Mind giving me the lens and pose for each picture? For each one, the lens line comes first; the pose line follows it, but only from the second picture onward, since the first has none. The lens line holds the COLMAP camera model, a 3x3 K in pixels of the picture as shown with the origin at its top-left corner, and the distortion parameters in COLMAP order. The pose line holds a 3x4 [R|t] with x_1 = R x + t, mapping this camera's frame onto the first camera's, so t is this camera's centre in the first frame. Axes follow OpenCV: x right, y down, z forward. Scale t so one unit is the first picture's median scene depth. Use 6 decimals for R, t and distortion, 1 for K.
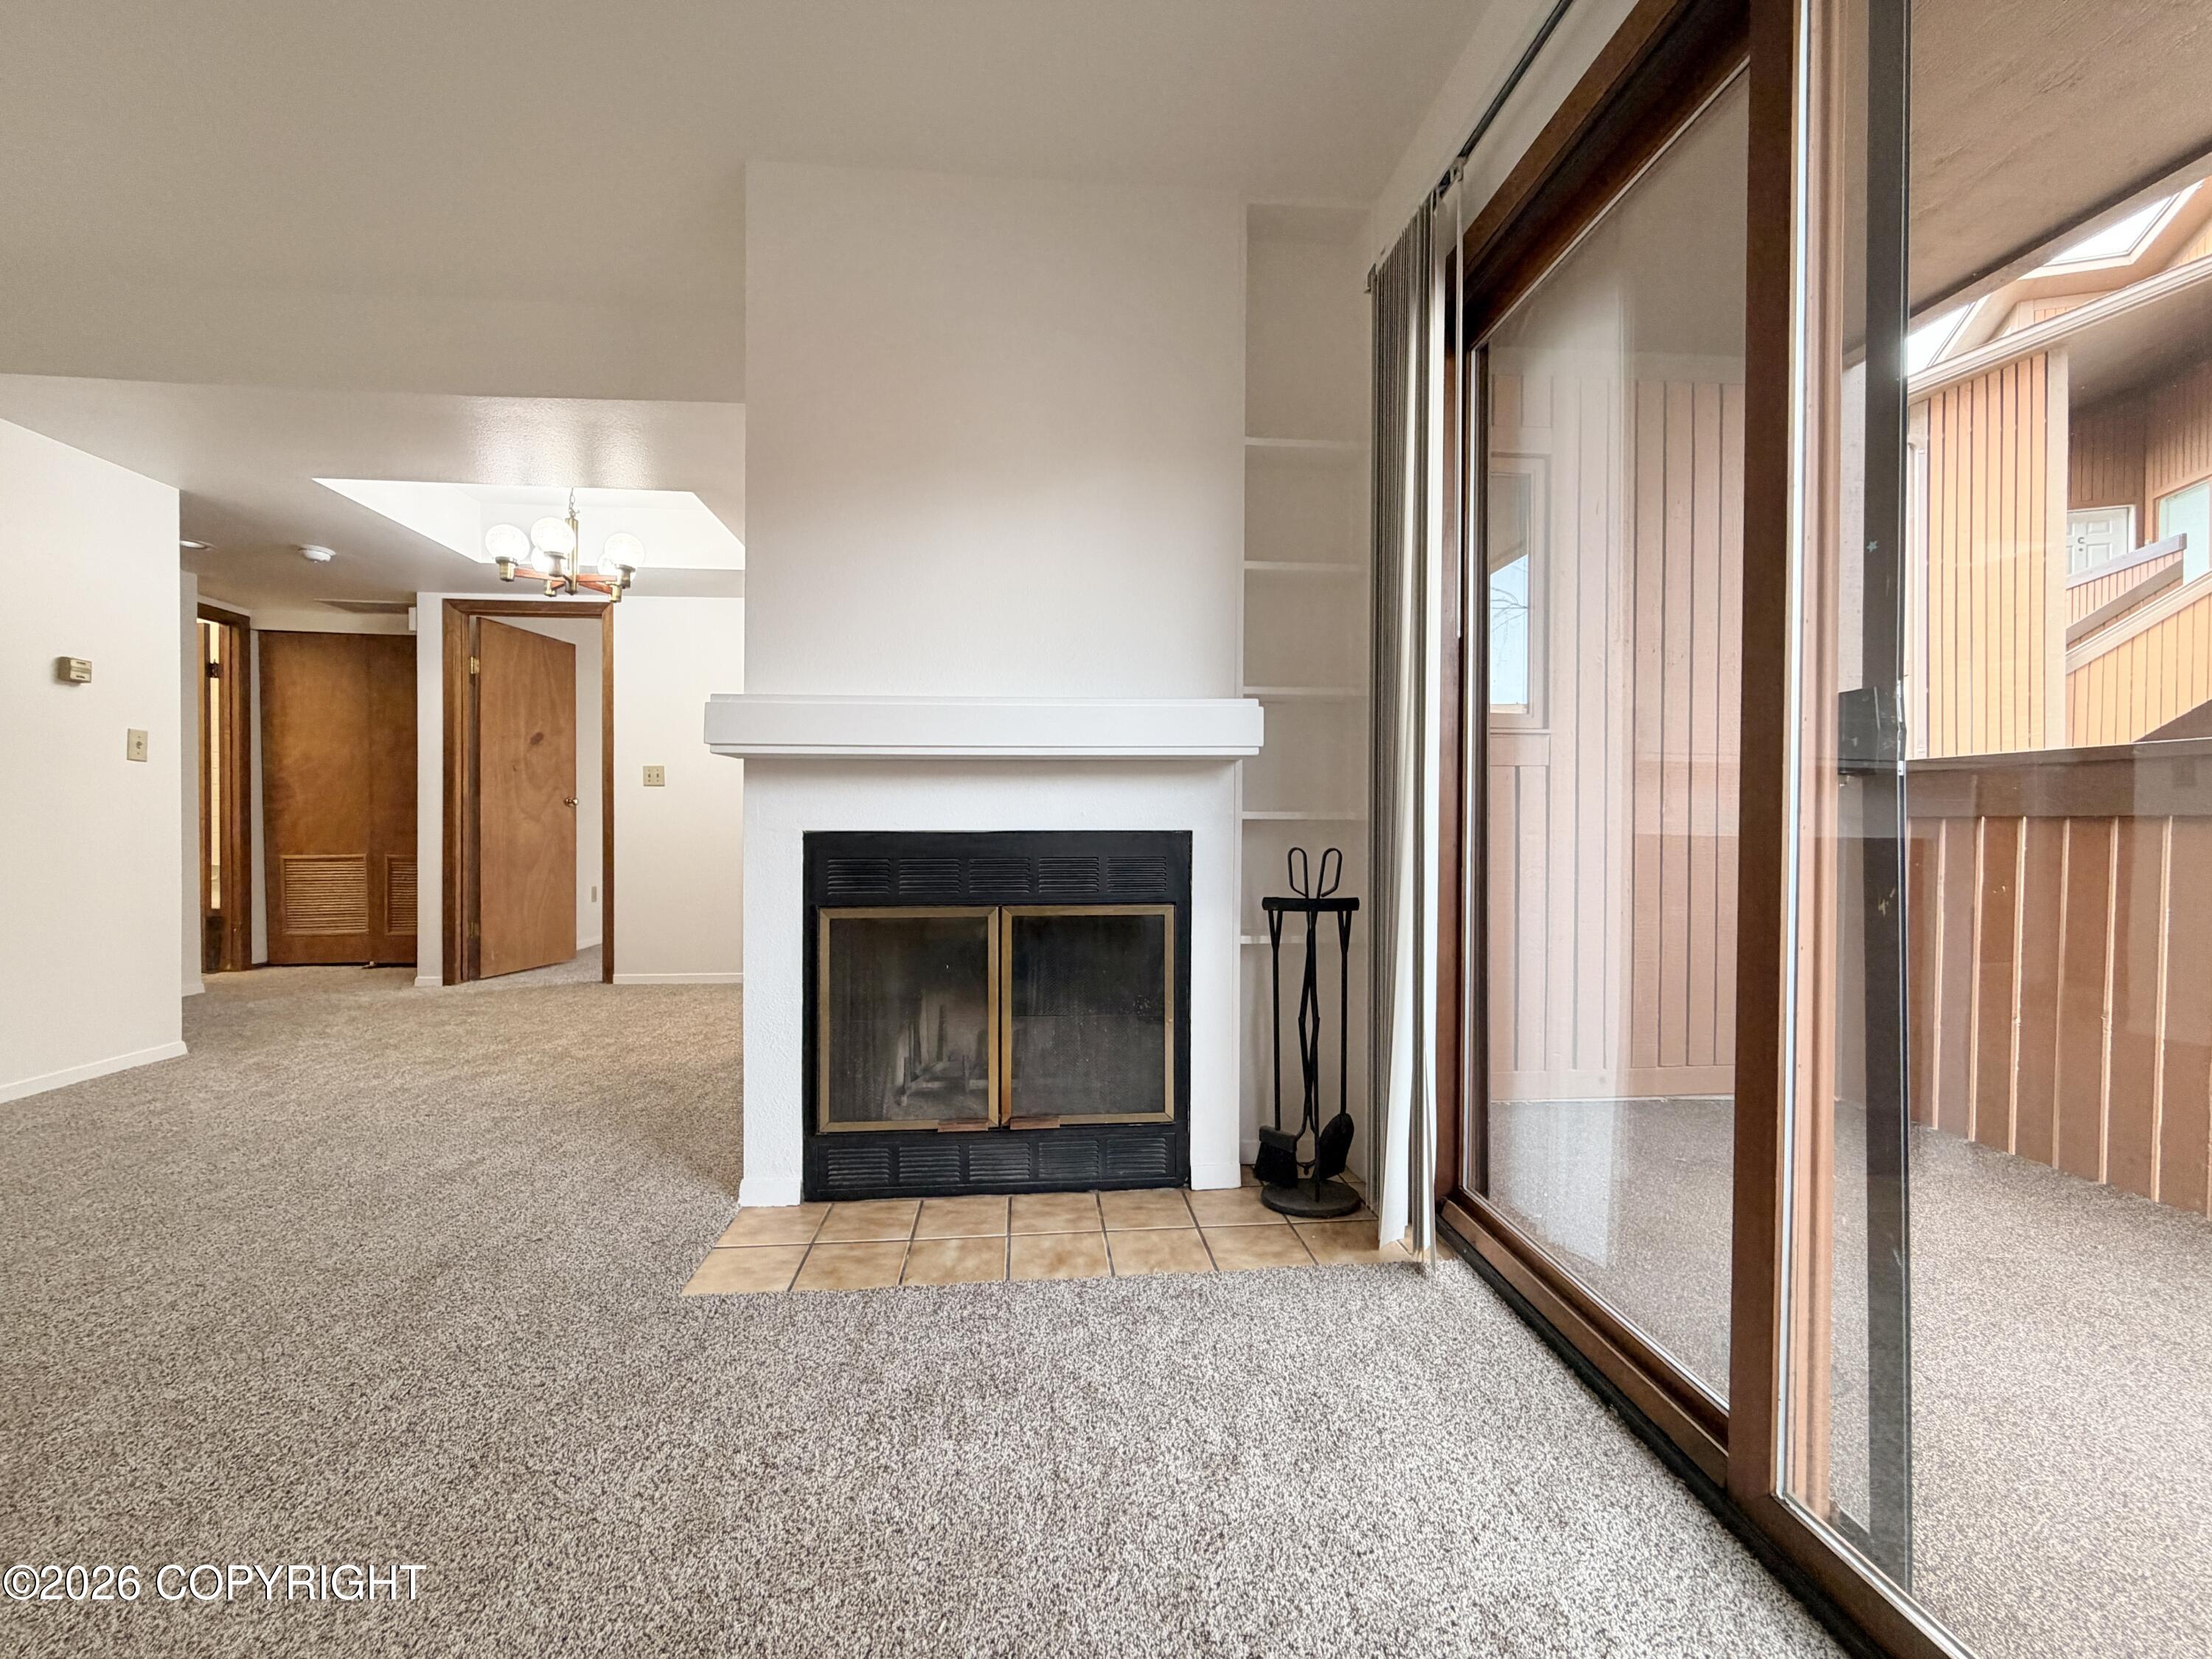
lens RADIAL K [[884.0, 0, 1099.5], [0, 884.0, 833.3], [0, 0, 1]] dist [0.000593, -0.000674]
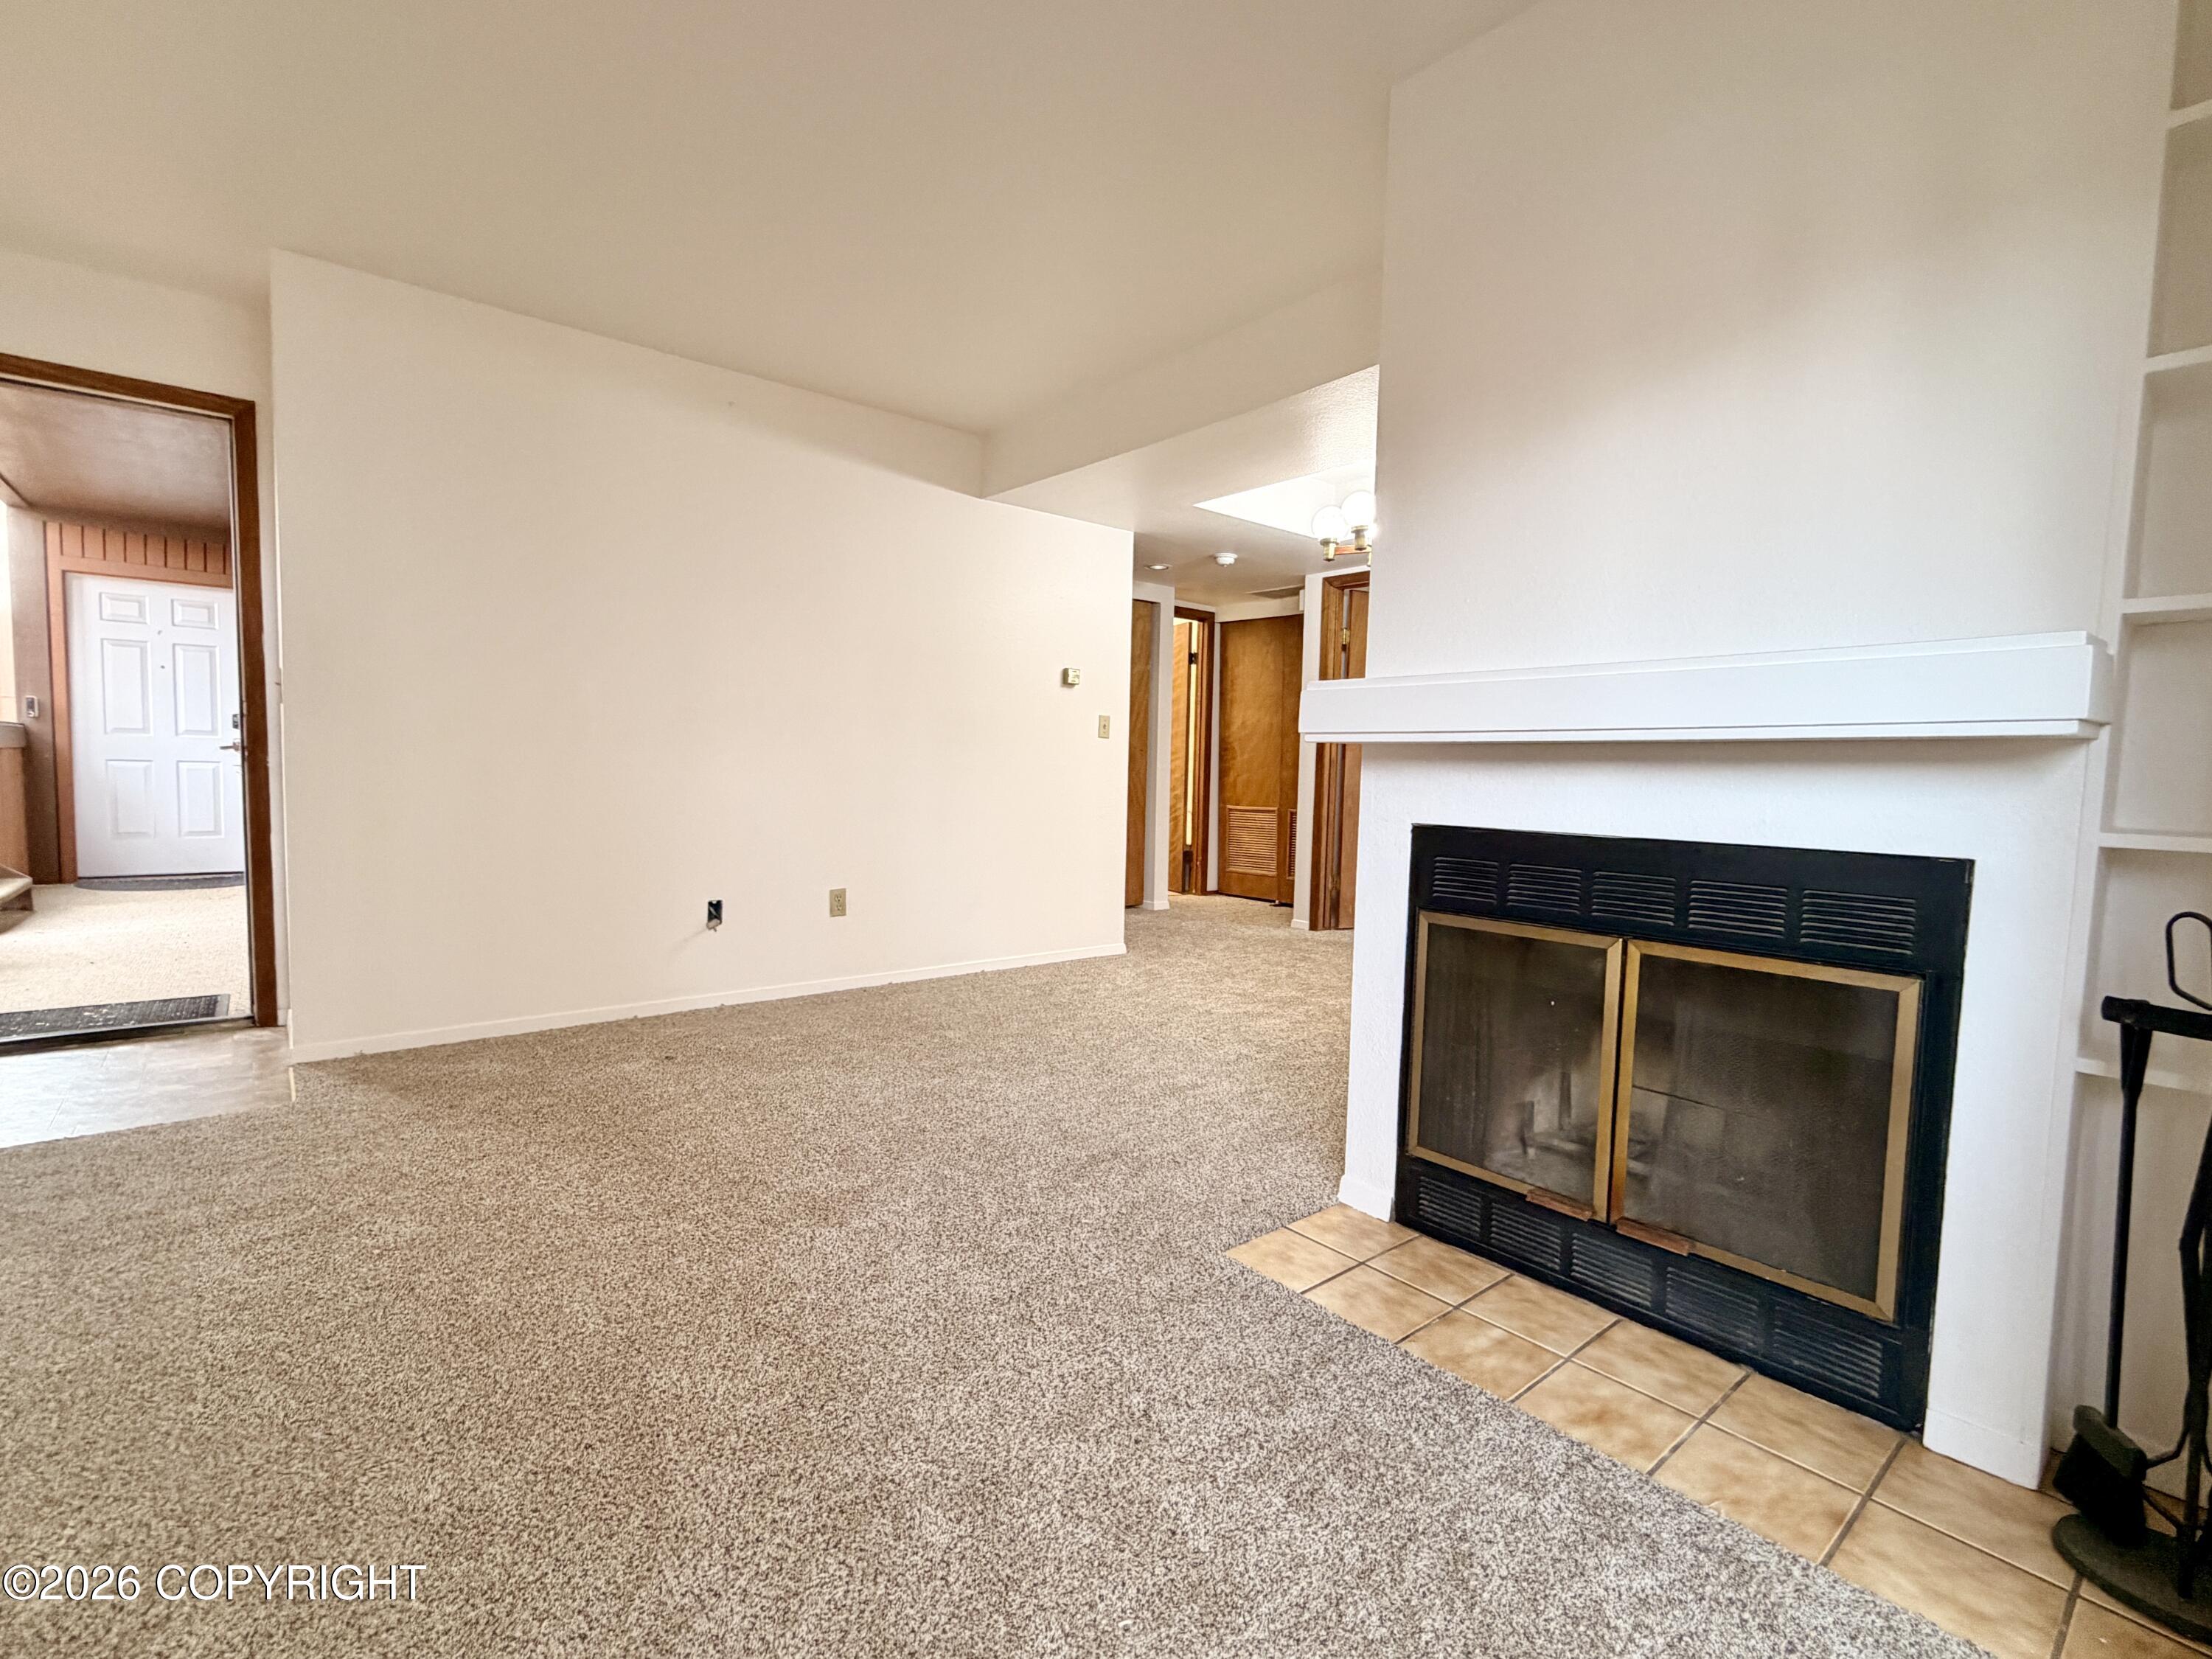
lens RADIAL K [[1011.5, 0, 1100.4], [0, 1011.5, 830.8], [0, 0, 1]] dist [-0.001267, -0.000106]
pose [[0.566996, 0.064143, -0.821219, 0.331952], [-0.027321, 0.997879, 0.059078, -0.046164], [0.823267, -0.011061, 0.567546, 0.144302]]
